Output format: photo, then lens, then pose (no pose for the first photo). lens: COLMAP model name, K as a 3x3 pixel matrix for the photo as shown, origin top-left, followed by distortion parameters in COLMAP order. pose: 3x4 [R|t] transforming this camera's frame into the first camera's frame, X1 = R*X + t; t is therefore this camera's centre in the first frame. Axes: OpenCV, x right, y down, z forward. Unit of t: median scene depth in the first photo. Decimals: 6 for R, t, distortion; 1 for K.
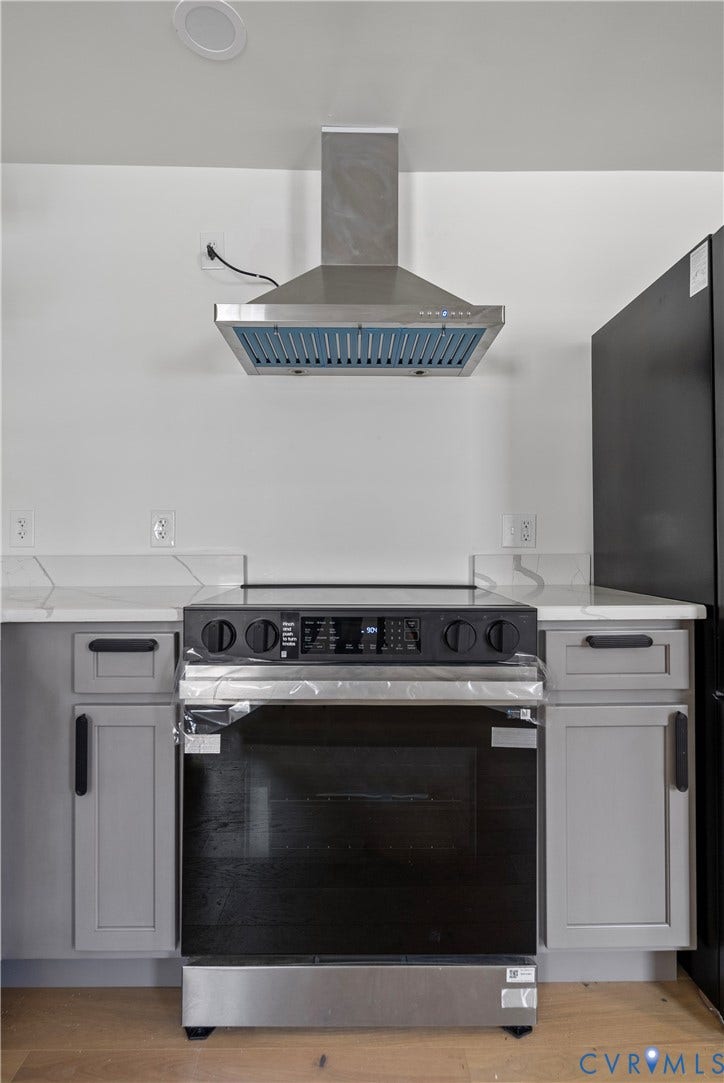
lens RADIAL K [[537.0, 0, 362.0], [0, 537.0, 541.5], [0, 0, 1]] dist [-0.002038, -0.000496]
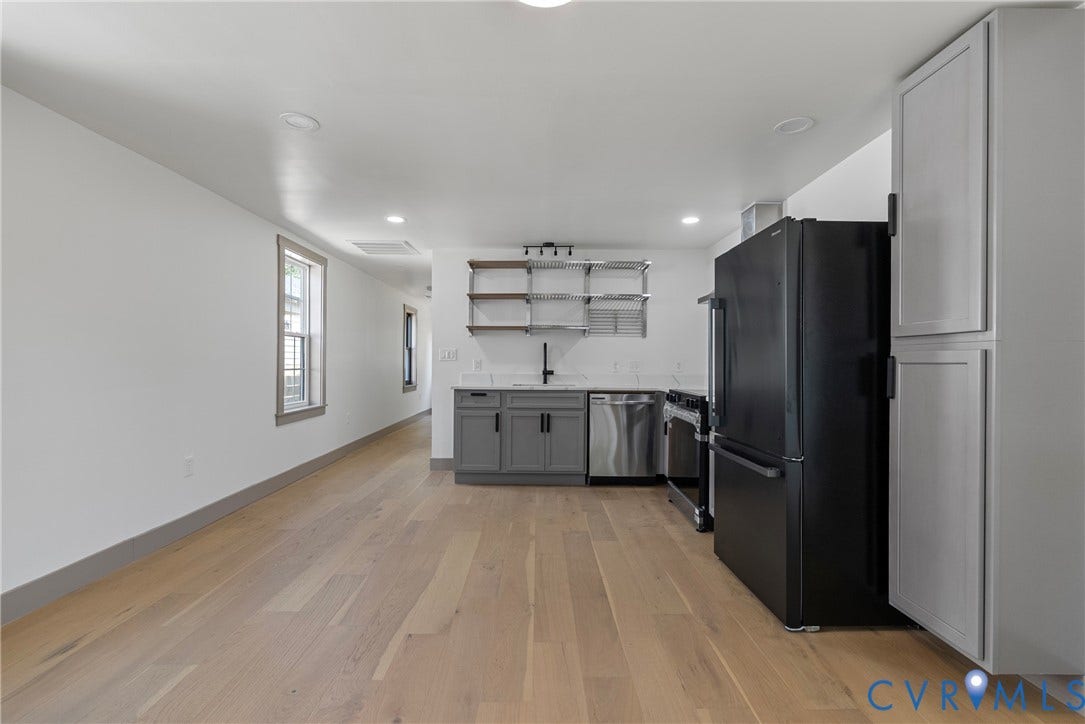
lens RADIAL K [[491.3, 0, 532.5], [0, 491.3, 360.2], [0, 0, 1]] dist [-0.002295, -0.000229]
pose [[-0.032541, -0.006228, -0.999451, 3.213550], [-0.000049, 0.999981, -0.006230, -0.065559], [0.999470, -0.000153, -0.032541, 0.124796]]
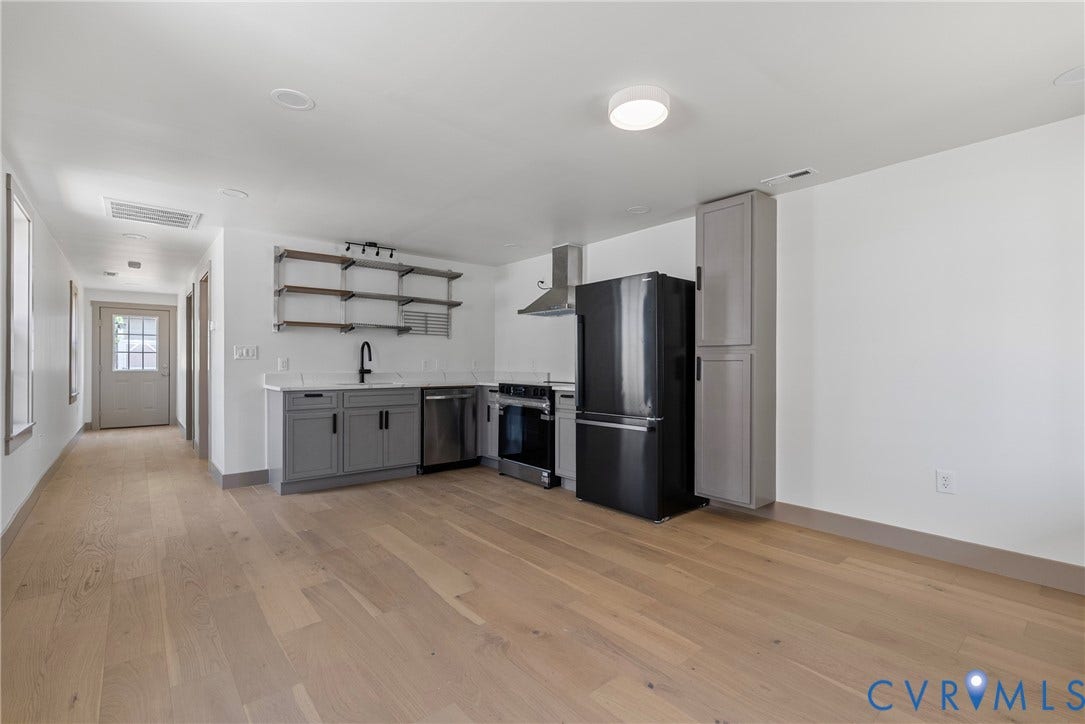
lens RADIAL K [[499.4, 0, 547.8], [0, 499.4, 361.6], [0, 0, 1]] dist [-0.003637, -0.000714]
pose [[0.630740, -0.002810, -0.775989, 3.305003], [0.003135, 0.999995, -0.001074, -0.059979], [0.775988, -0.001755, 0.630746, -1.418731]]
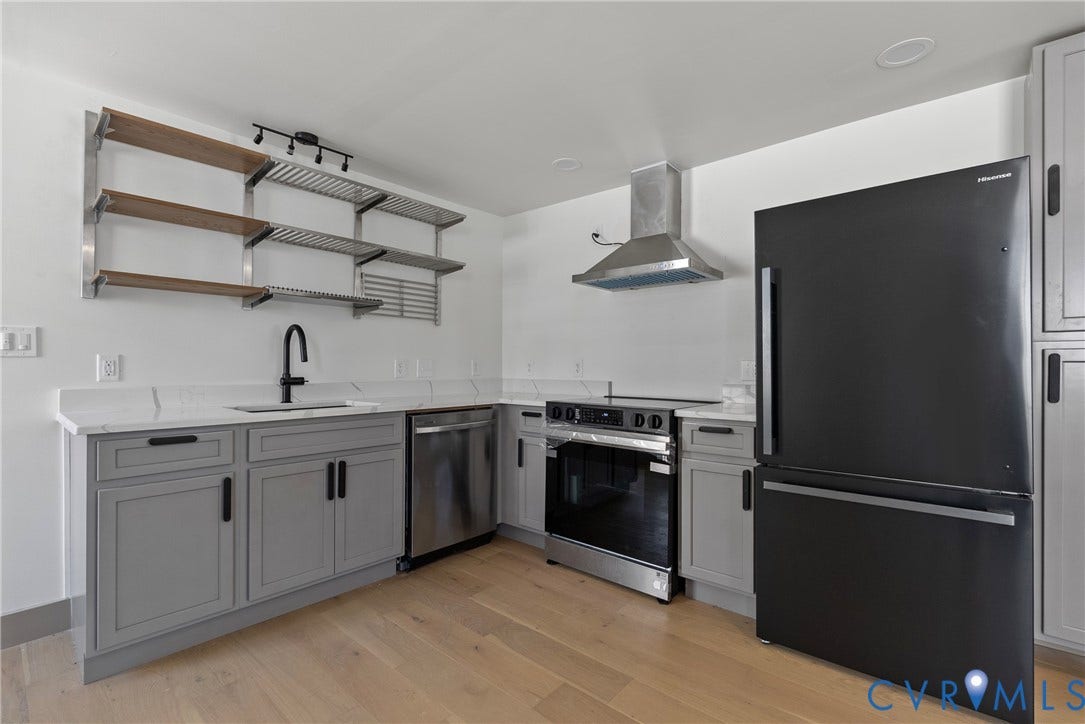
lens RADIAL K [[486.5, 0, 546.8], [0, 486.5, 364.2], [0, 0, 1]] dist [-0.001738, -0.000351]
pose [[0.746559, -0.001343, -0.665317, 1.264727], [0.001299, 0.999999, -0.000561, -0.060106], [0.665317, -0.000445, 0.746560, -0.797729]]
